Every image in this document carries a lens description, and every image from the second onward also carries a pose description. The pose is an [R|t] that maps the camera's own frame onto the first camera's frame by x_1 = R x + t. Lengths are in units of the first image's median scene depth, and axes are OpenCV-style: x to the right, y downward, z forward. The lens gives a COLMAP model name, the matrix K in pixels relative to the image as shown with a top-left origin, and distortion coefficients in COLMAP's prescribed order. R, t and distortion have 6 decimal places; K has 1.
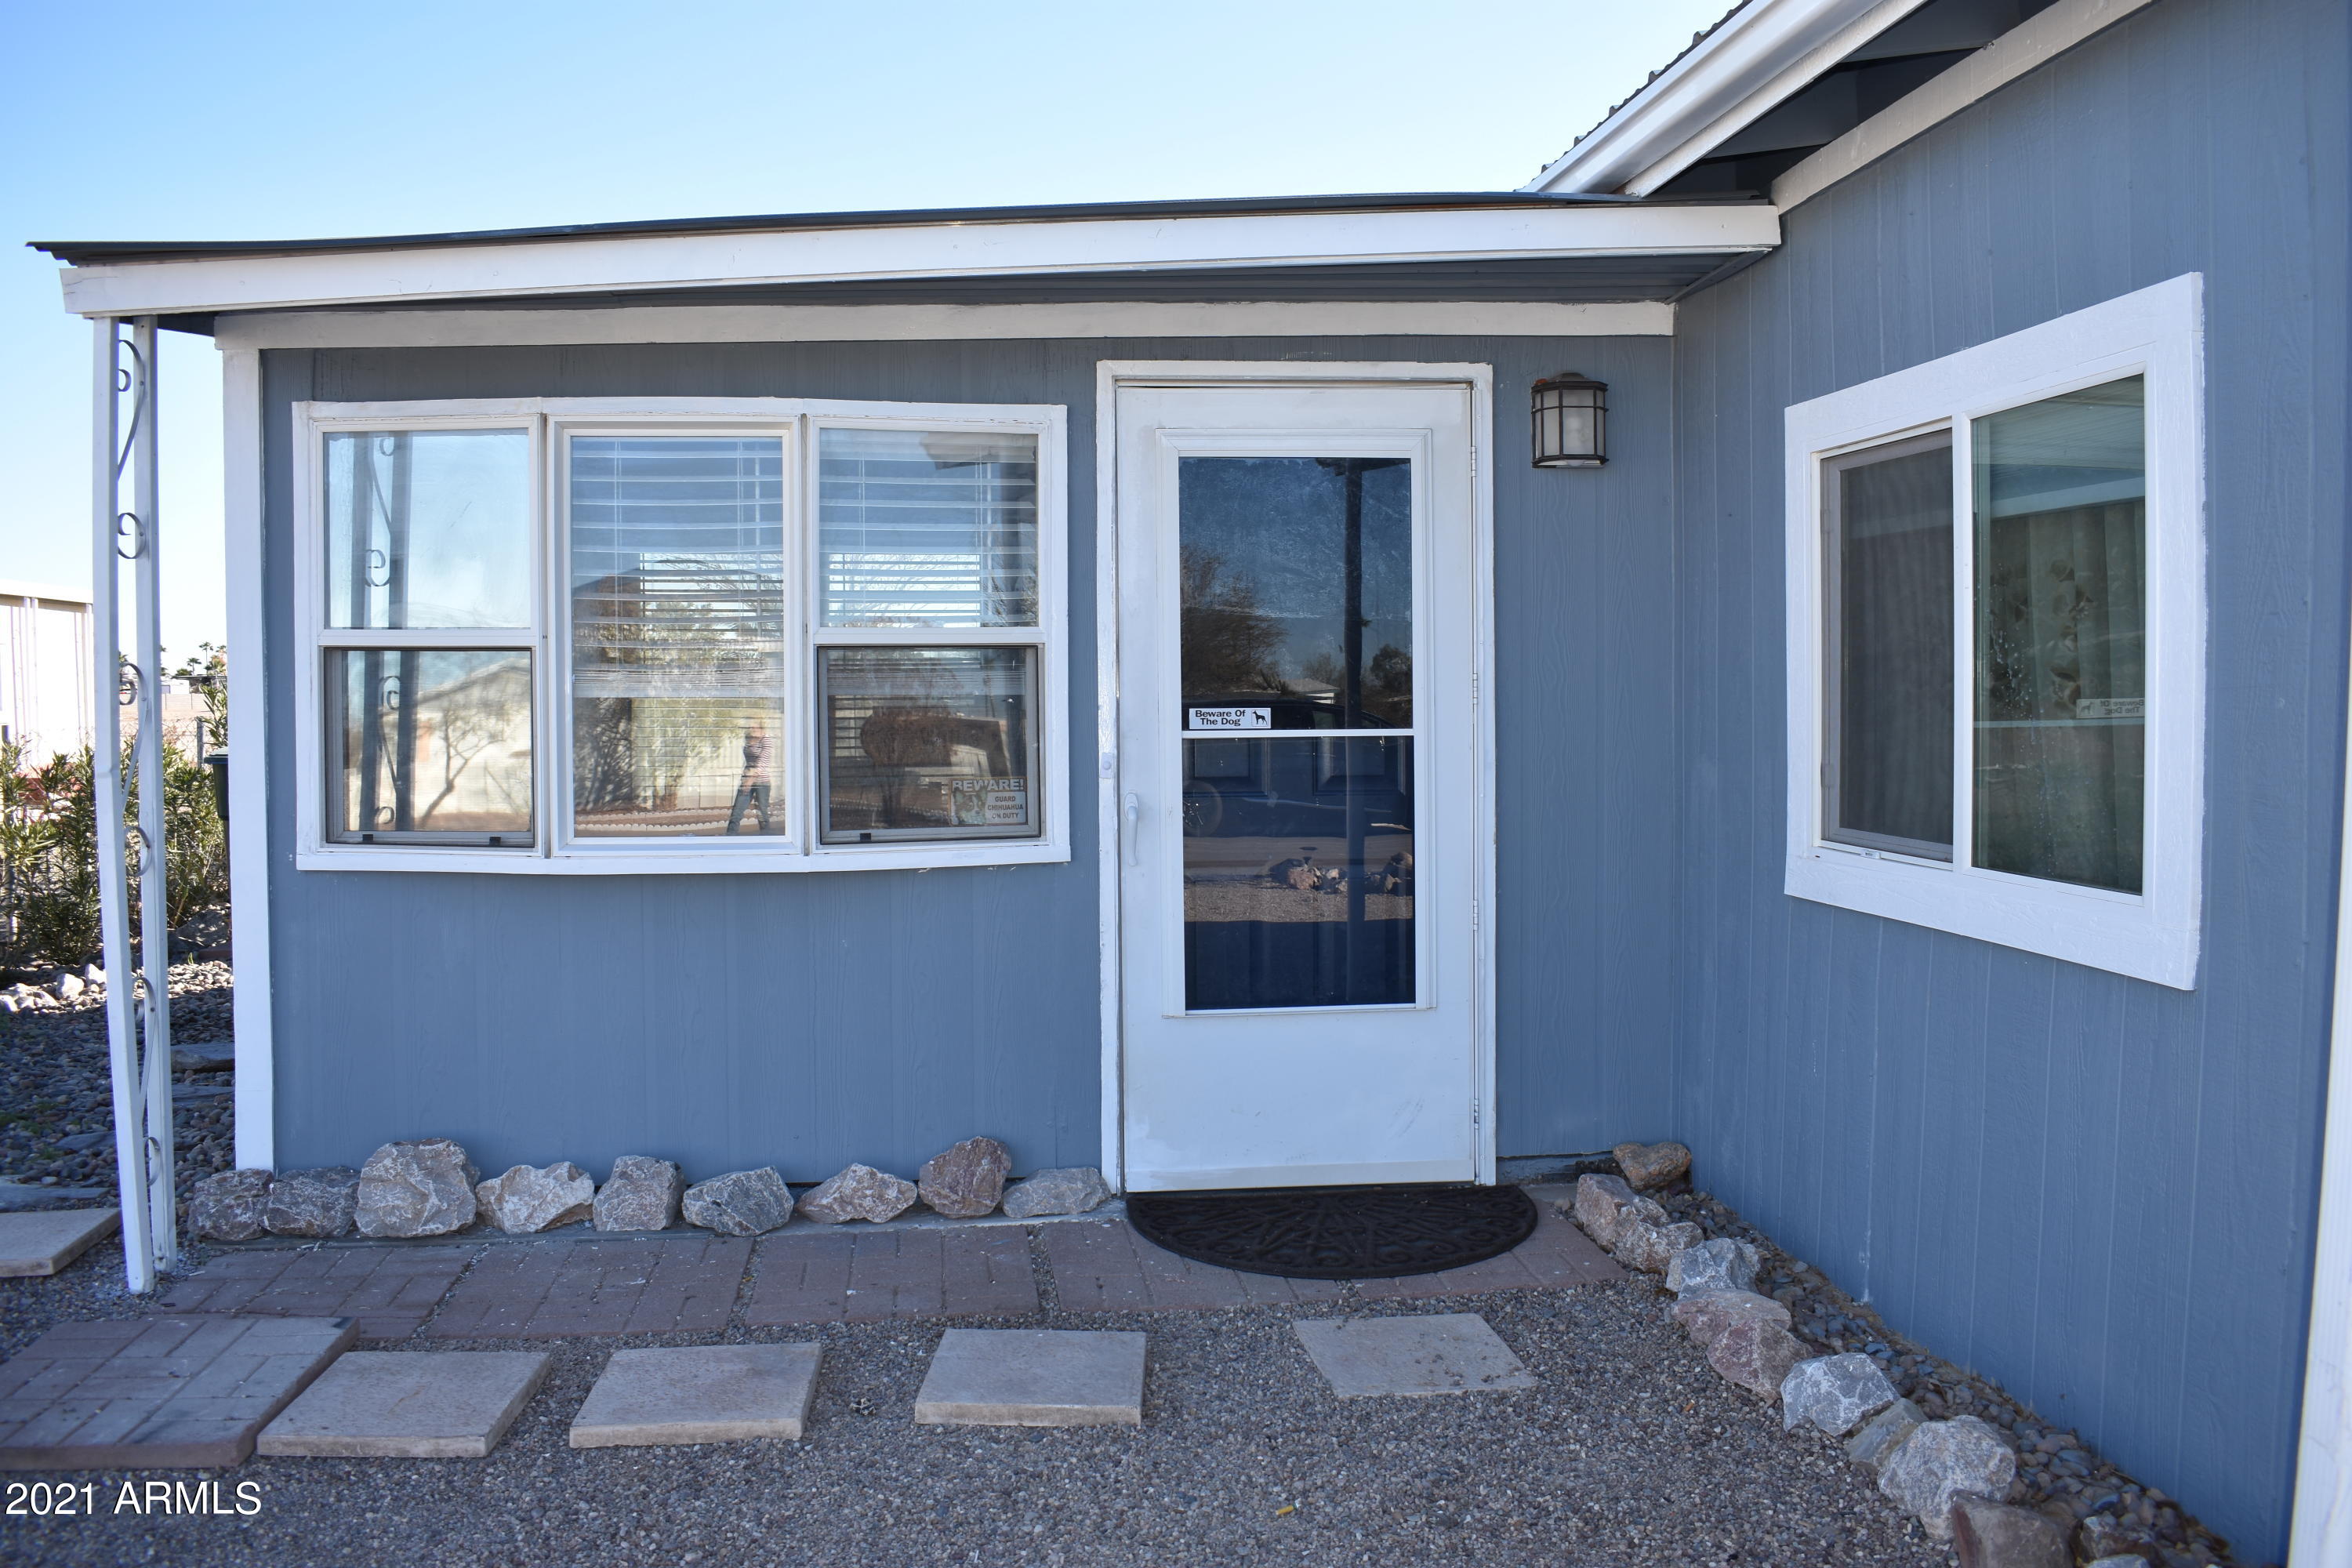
lens RADIAL K [[1826.9, 0, 1171.5], [0, 1826.9, 776.3], [0, 0, 1]] dist [-0.099543, 0.019427]
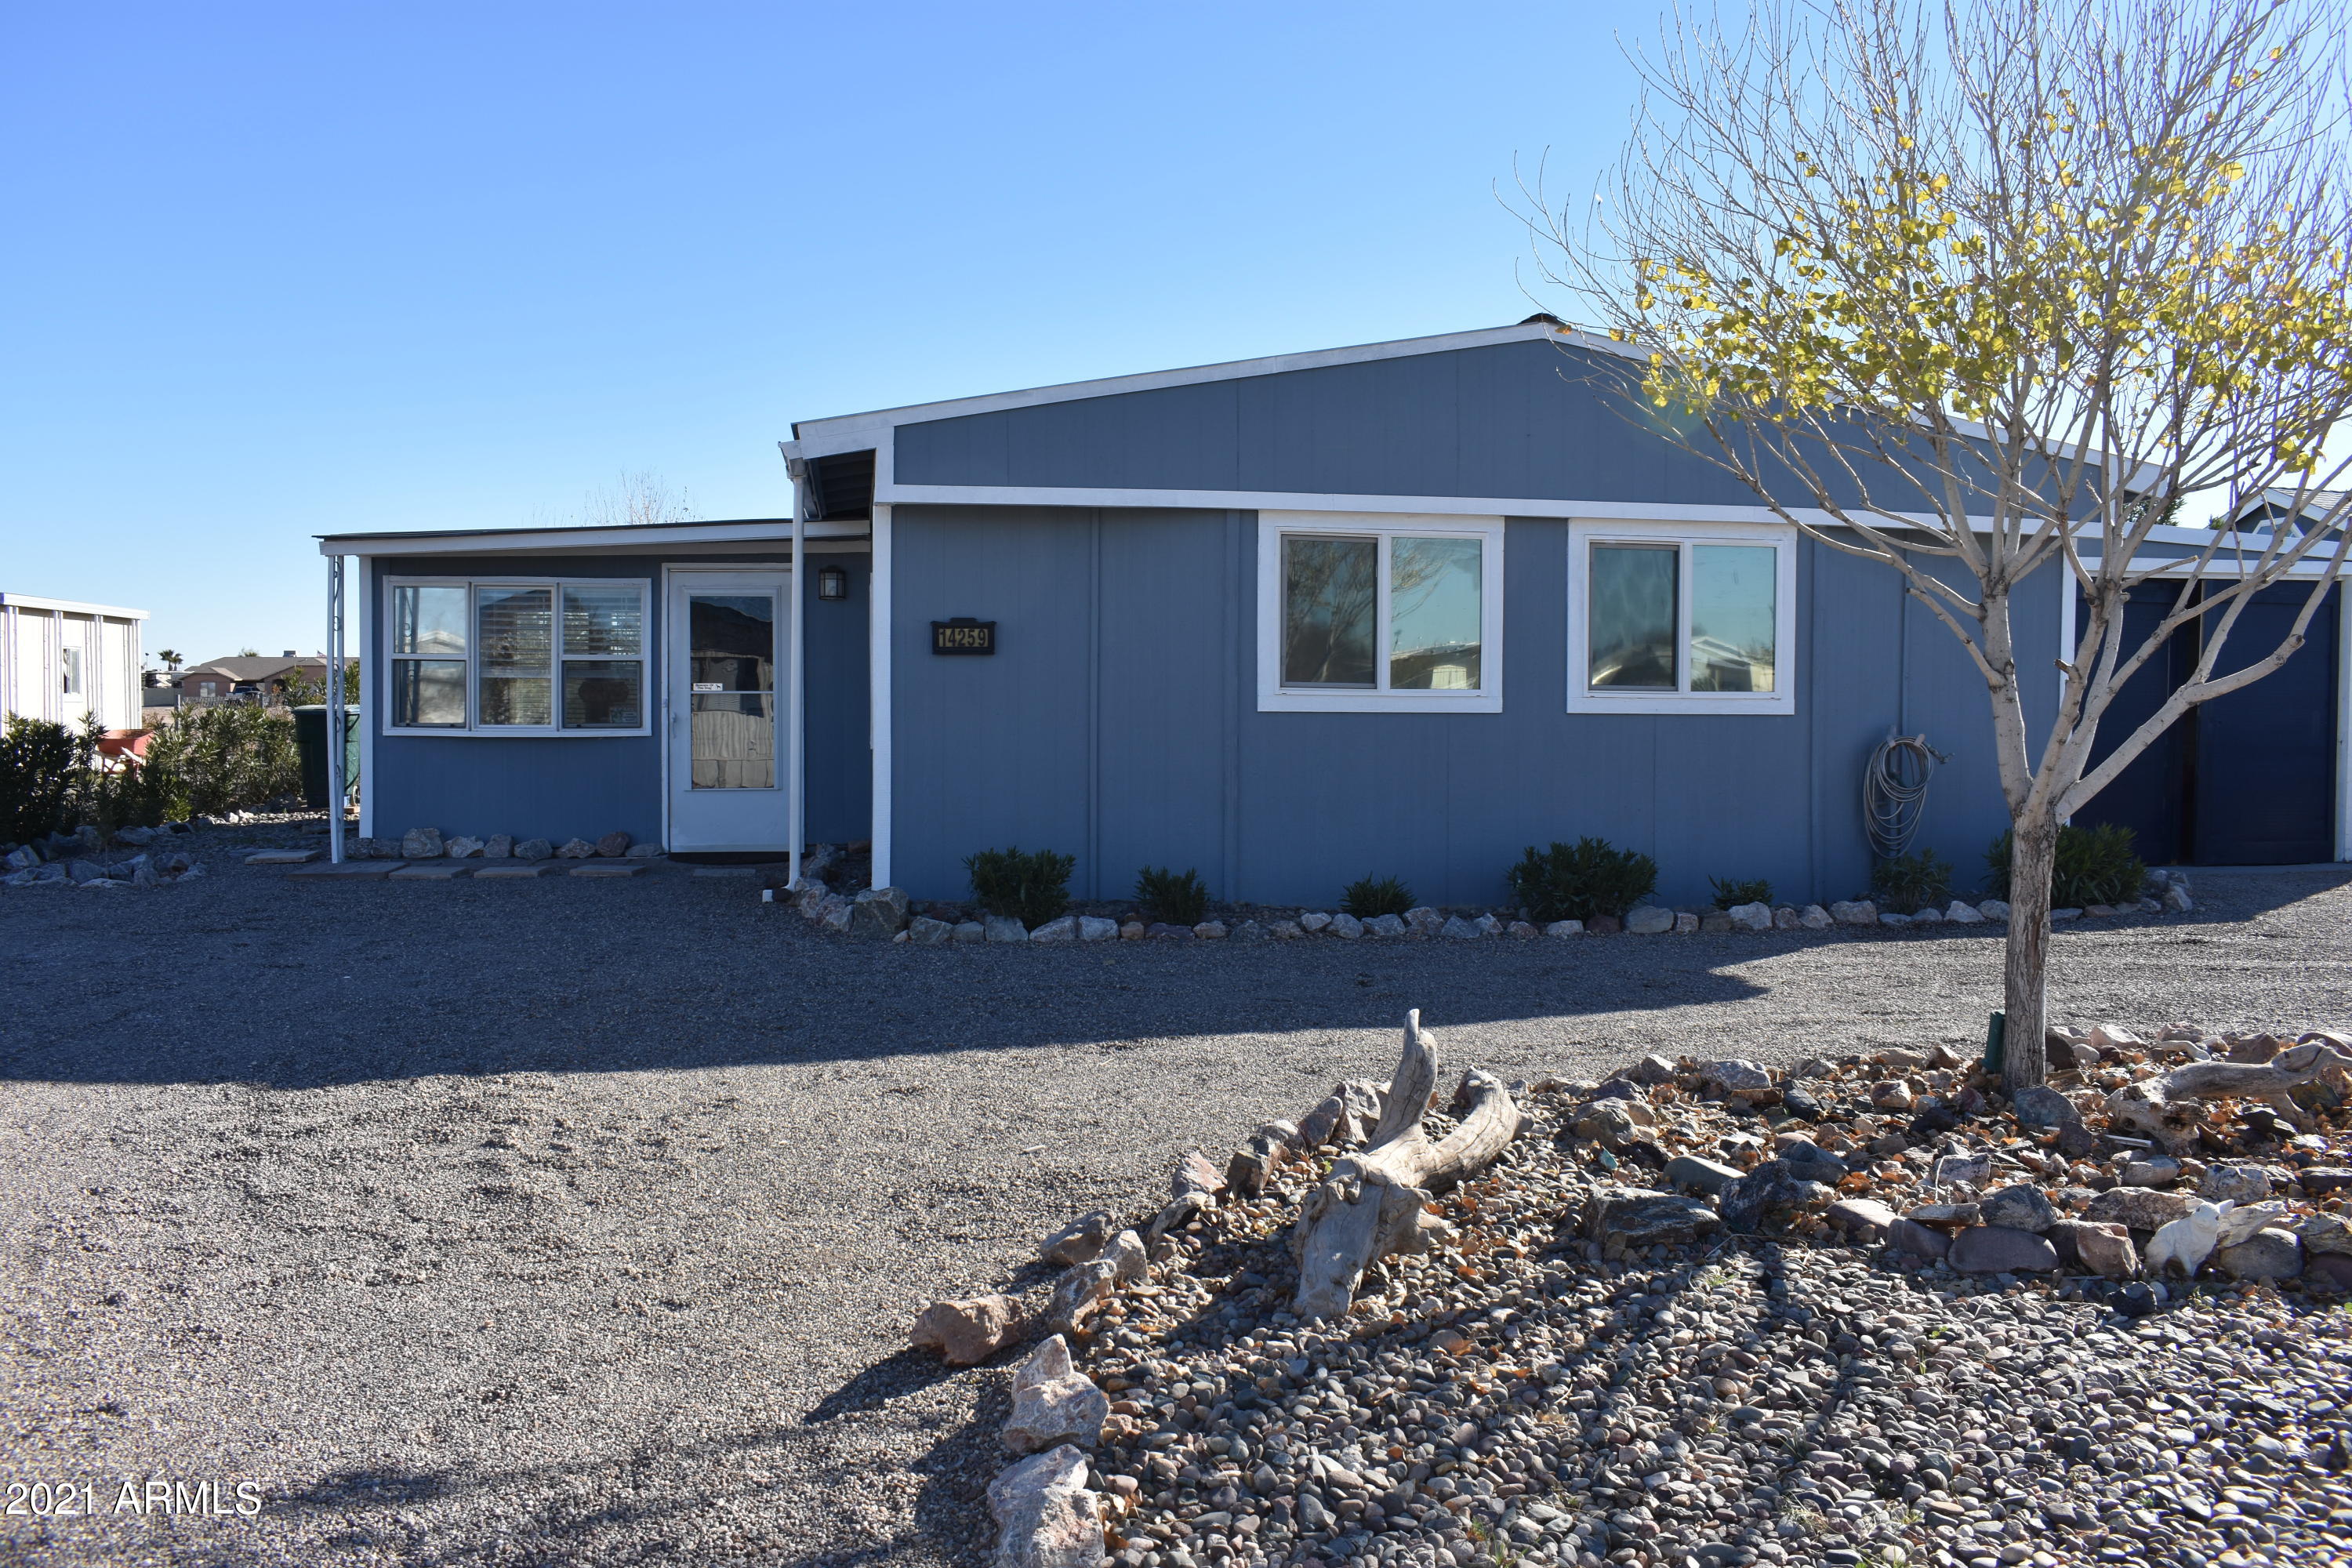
lens RADIAL K [[1826.9, 0, 1176.6], [0, 1826.9, 795.1], [0, 0, 1]] dist [-0.099543, 0.019427]
pose [[0.999191, 0.007599, 0.039497, 0.678654], [-0.007793, 0.999958, 0.004775, 0.122835], [-0.039460, -0.005079, 0.999208, -1.942004]]
